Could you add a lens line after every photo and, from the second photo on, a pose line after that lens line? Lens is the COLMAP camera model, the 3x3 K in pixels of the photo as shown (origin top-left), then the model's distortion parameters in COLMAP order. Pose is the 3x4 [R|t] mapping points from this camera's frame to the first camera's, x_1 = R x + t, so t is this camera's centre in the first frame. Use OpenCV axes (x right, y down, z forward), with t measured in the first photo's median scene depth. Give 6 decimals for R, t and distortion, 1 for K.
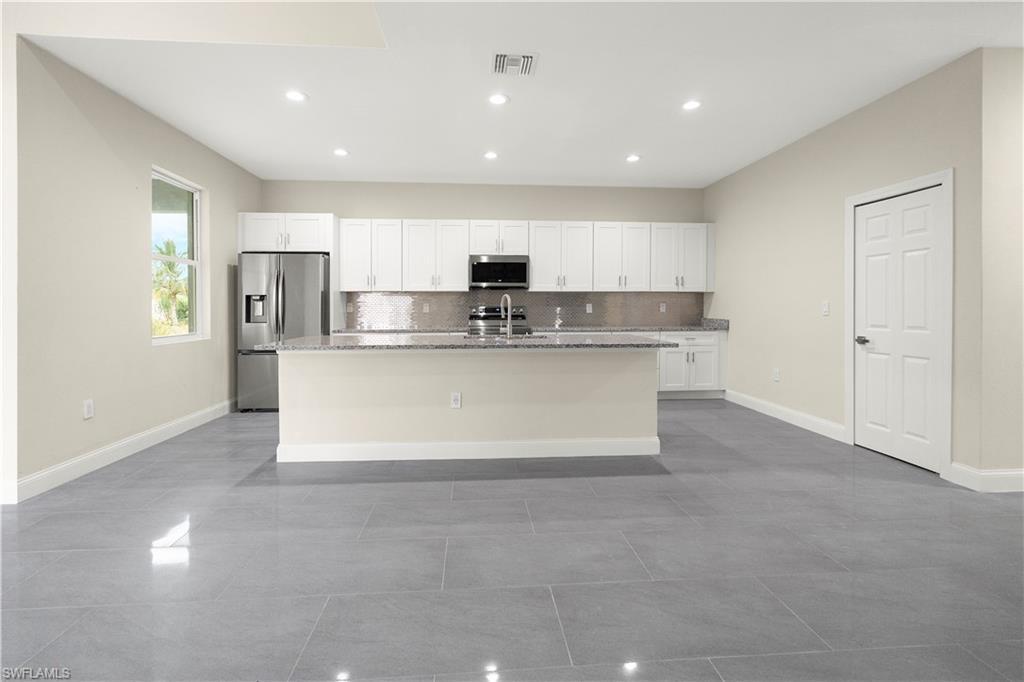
lens RADIAL K [[455.0, 0, 523.2], [0, 455.0, 304.1], [0, 0, 1]] dist [0.002641, -0.000087]
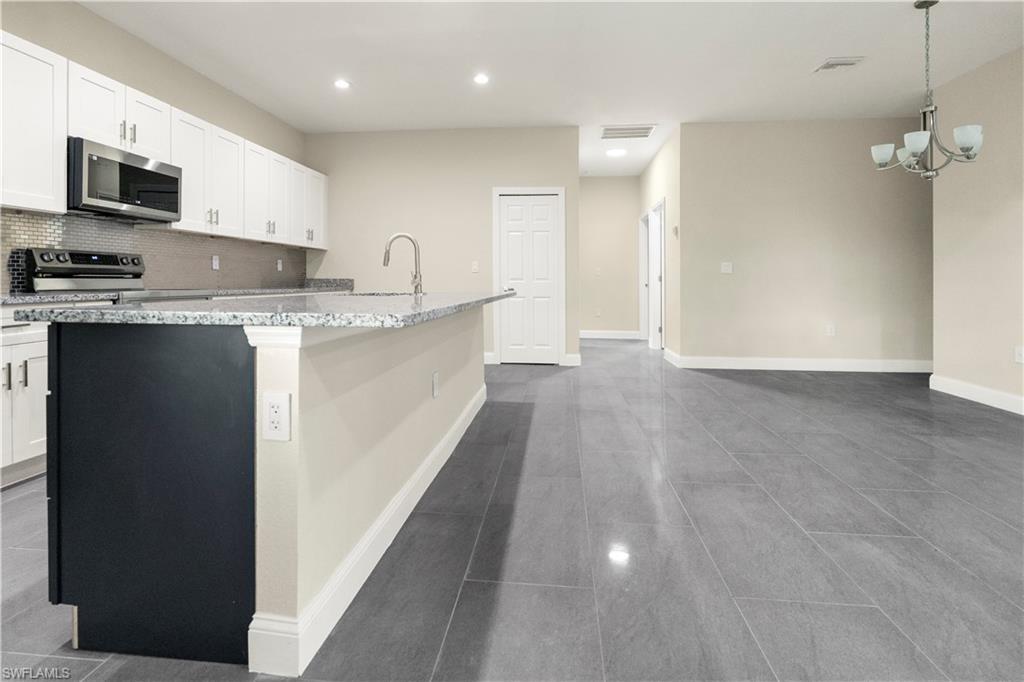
lens RADIAL K [[485.4, 0, 494.0], [0, 485.4, 290.8], [0, 0, 1]] dist [-0.001931, 0.000529]
pose [[0.238709, -0.015552, 0.970967, -0.504309], [-0.011944, 0.999749, 0.018949, 0.036366], [-0.971018, -0.016120, 0.238463, 0.448239]]
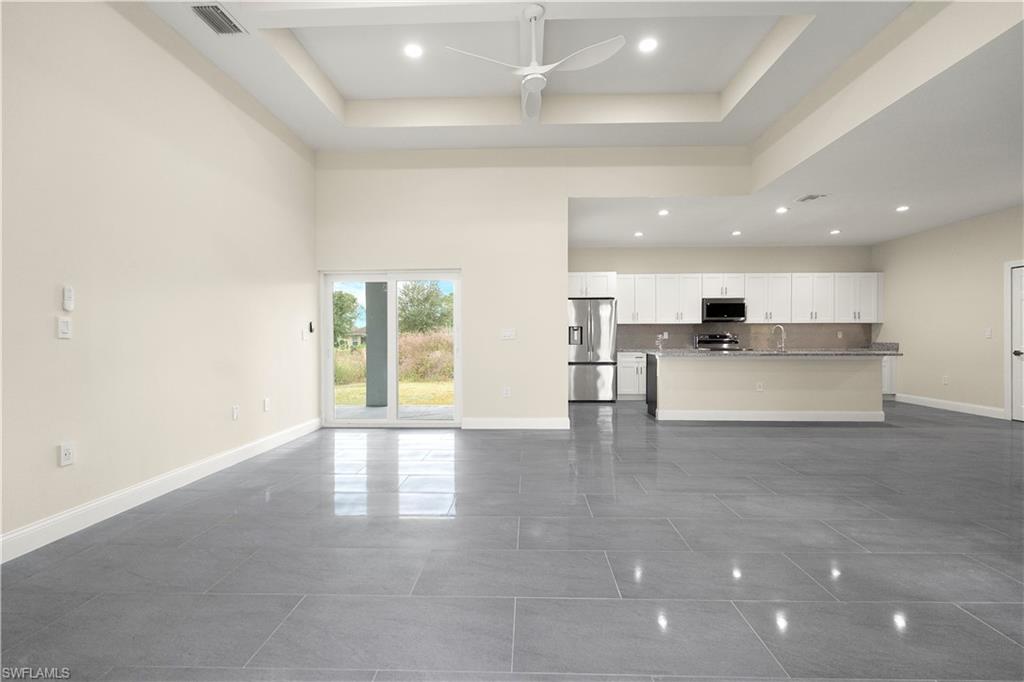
lens RADIAL K [[464.3, 0, 512.7], [0, 464.3, 338.6], [0, 0, 1]] dist [-0.013738, 0.000503]
pose [[0.991292, 0.000247, -0.131685, -0.521922], [0.000438, 0.999986, 0.005179, 0.012358], [0.131685, -0.005191, 0.991278, -0.533728]]
